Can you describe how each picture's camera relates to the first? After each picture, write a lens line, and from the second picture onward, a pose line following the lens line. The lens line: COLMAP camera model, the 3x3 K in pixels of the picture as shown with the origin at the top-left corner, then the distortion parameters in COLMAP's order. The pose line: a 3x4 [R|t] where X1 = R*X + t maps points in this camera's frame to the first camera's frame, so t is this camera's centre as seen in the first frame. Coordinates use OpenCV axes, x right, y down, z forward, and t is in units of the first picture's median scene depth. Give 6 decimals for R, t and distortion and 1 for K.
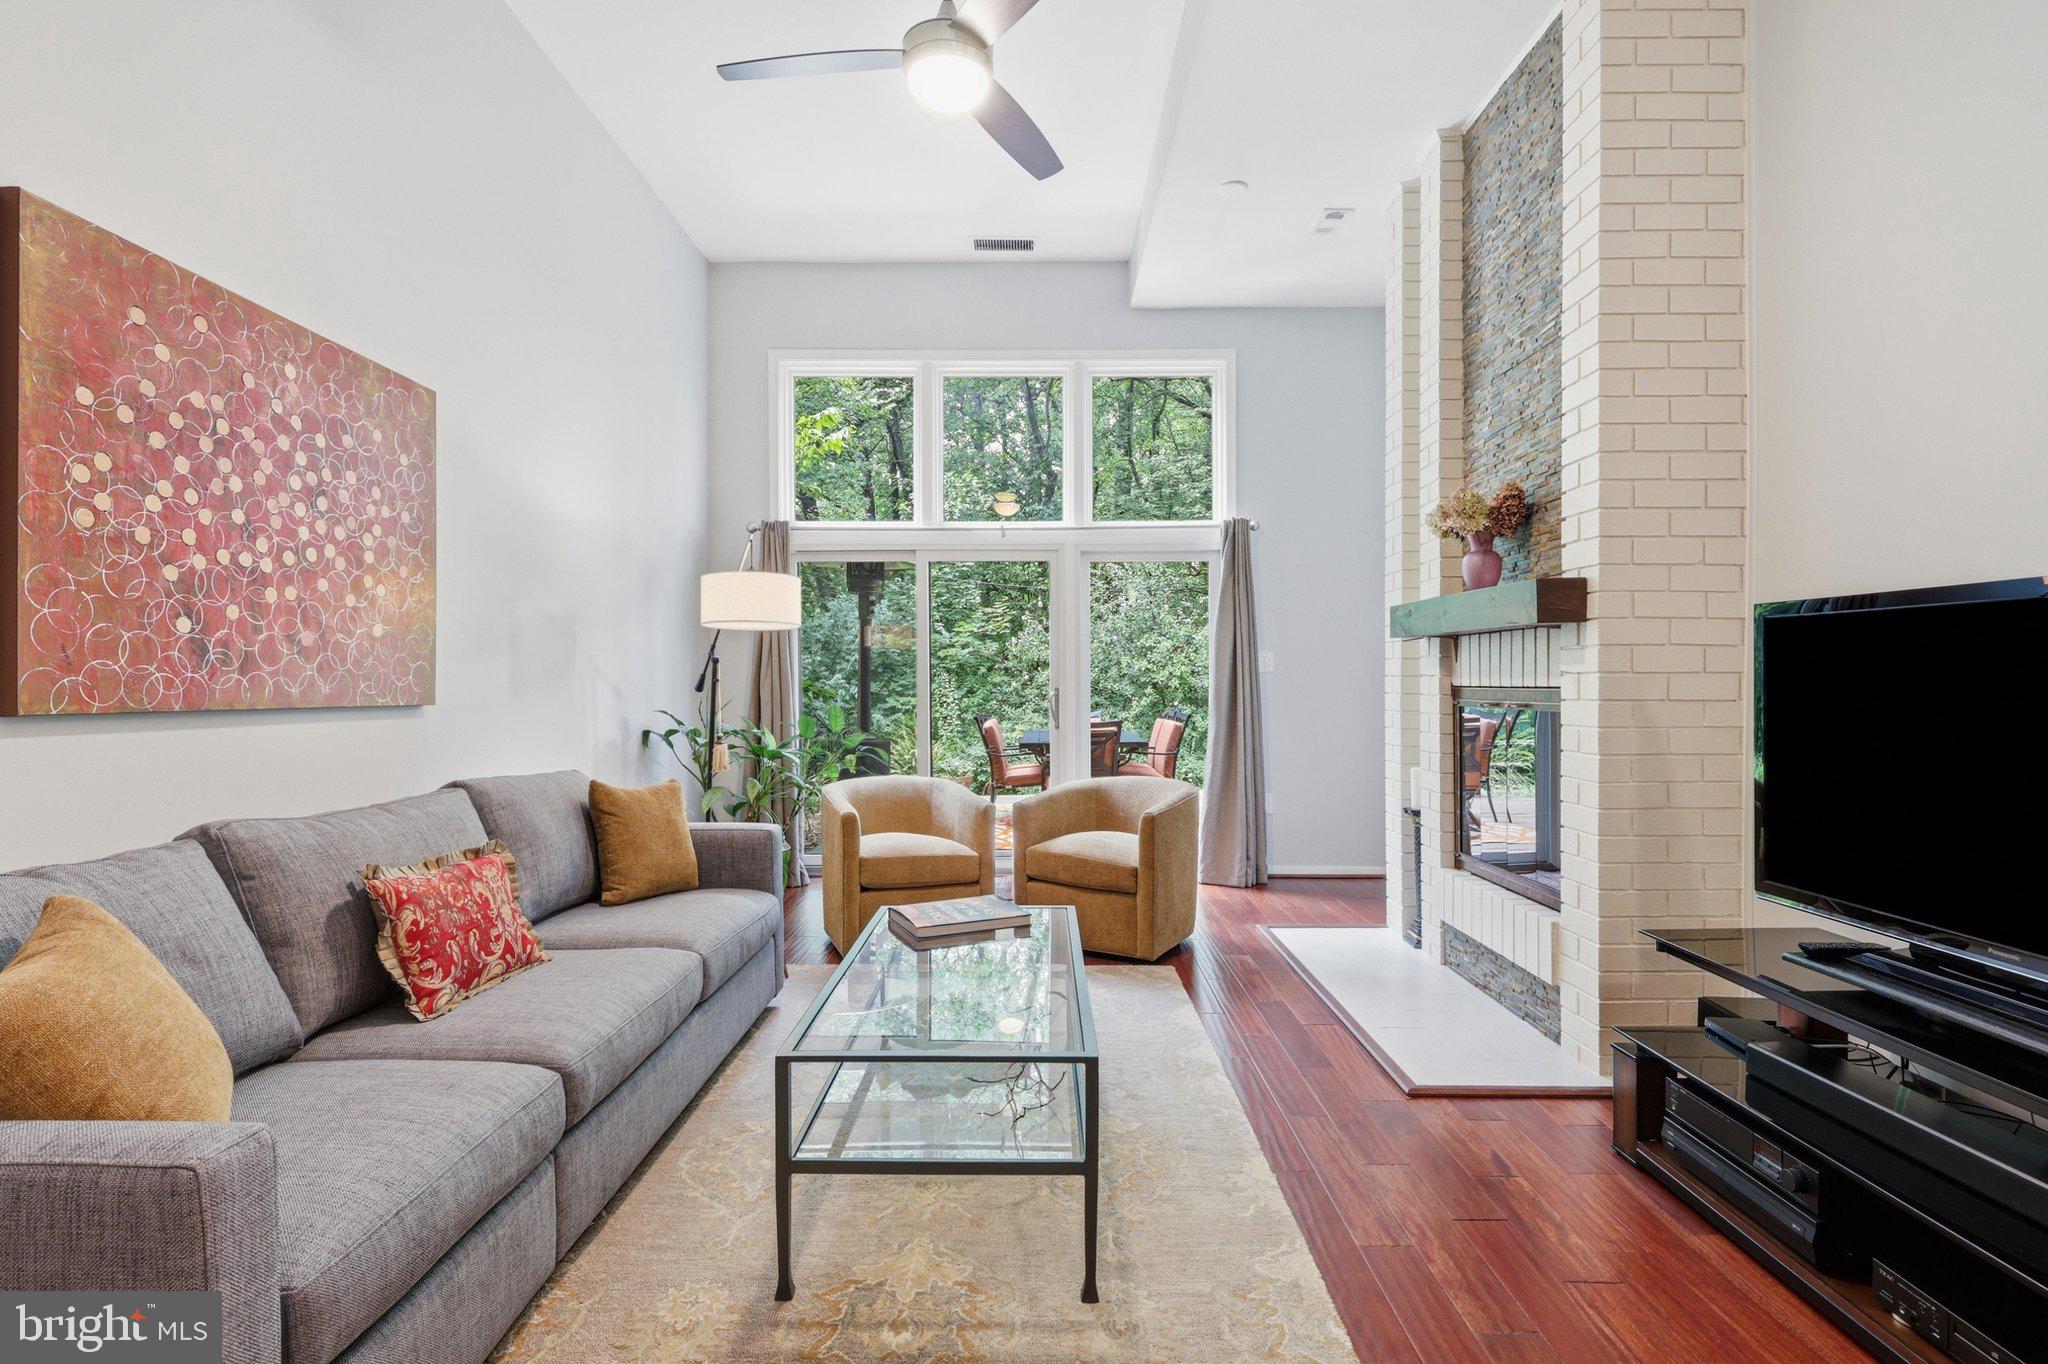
lens RADIAL K [[962.8, 0, 1027.6], [0, 962.8, 689.6], [0, 0, 1]] dist [0.002406, 0.000912]
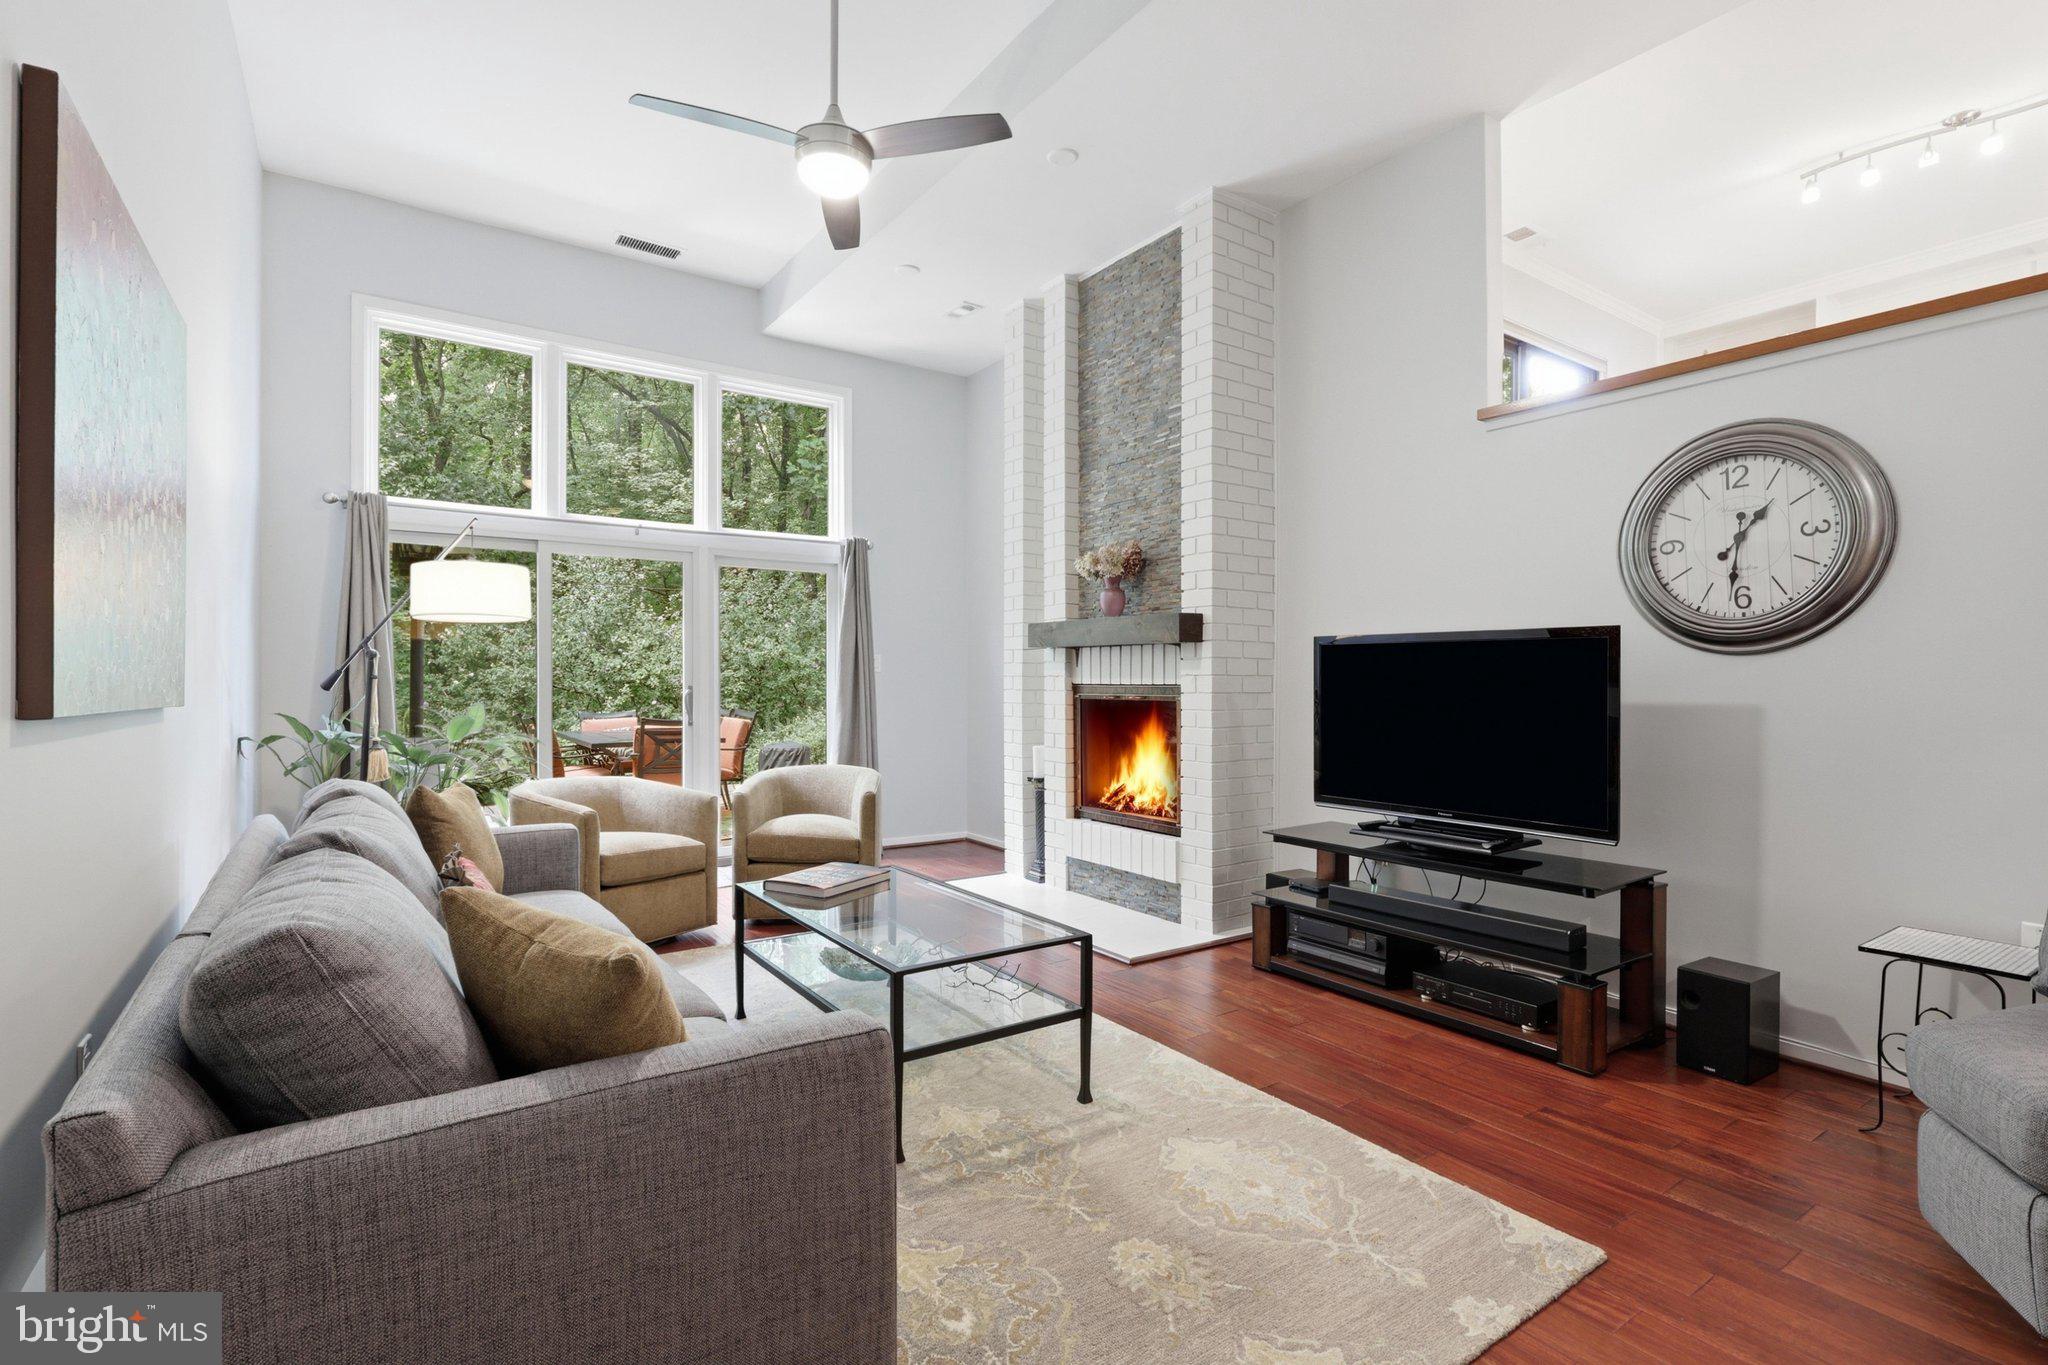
lens RADIAL K [[962.8, 0, 1021.5], [0, 962.8, 682.1], [0, 0, 1]] dist [0.002406, 0.000912]
pose [[0.816493, 0.001759, 0.577352, -0.541116], [0.002188, 0.999979, -0.006142, 0.002195], [-0.577351, 0.006278, 0.816472, -0.089832]]
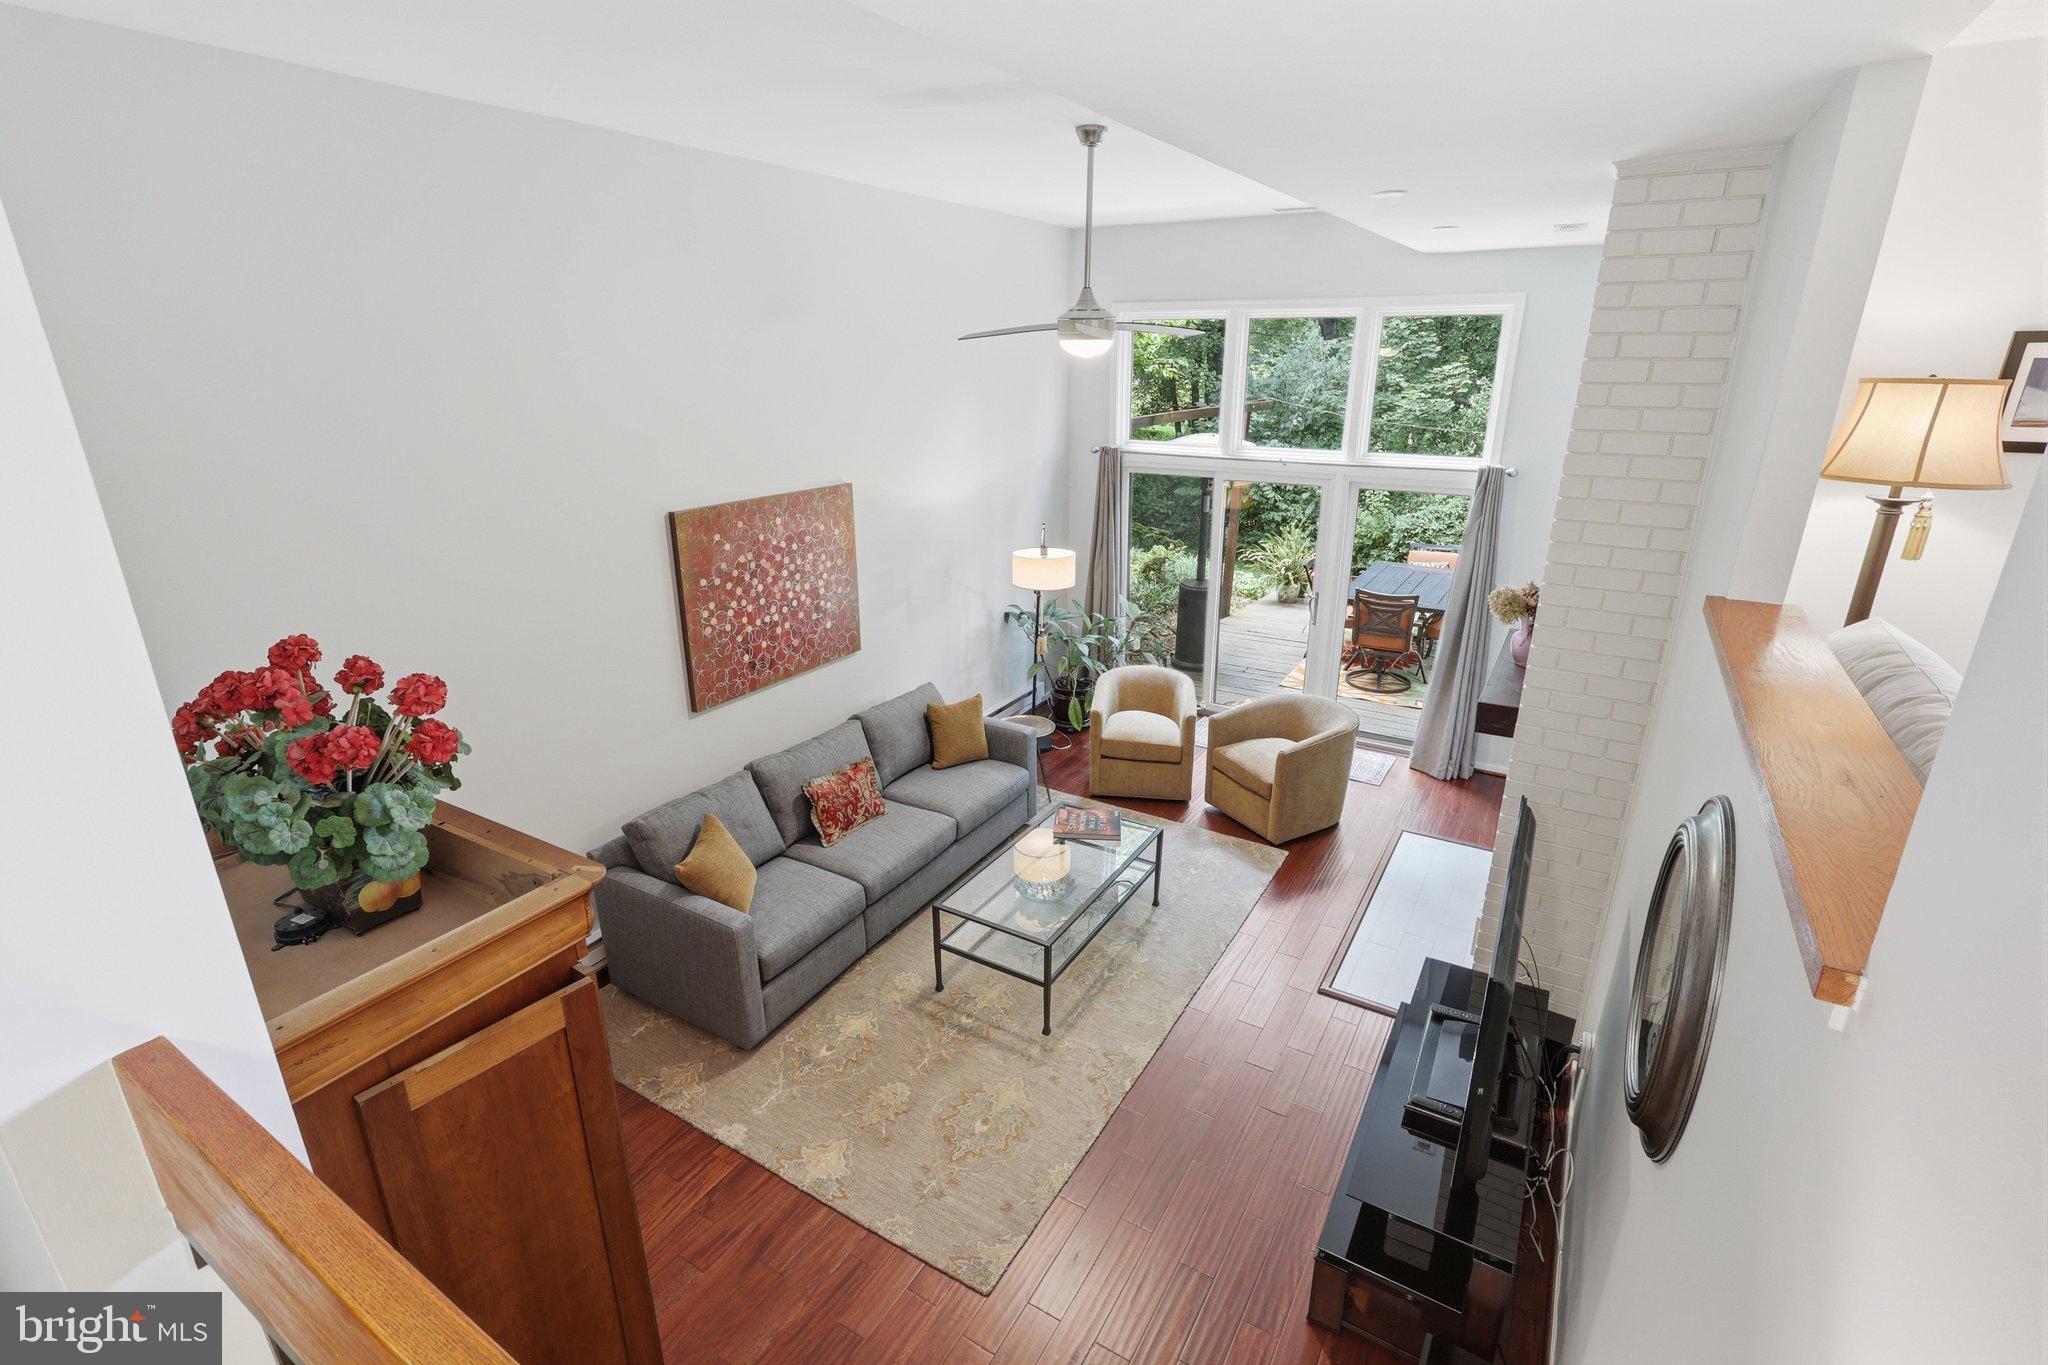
lens RADIAL K [[962.8, 0, 1031.7], [0, 962.8, 675.0], [0, 0, 1]] dist [0.002406, 0.000912]
pose [[0.864524, 0.164873, -0.474779, 0.625727], [-0.002443, 0.946029, 0.324073, -0.589345], [0.502586, -0.279009, 0.818267, -0.426651]]
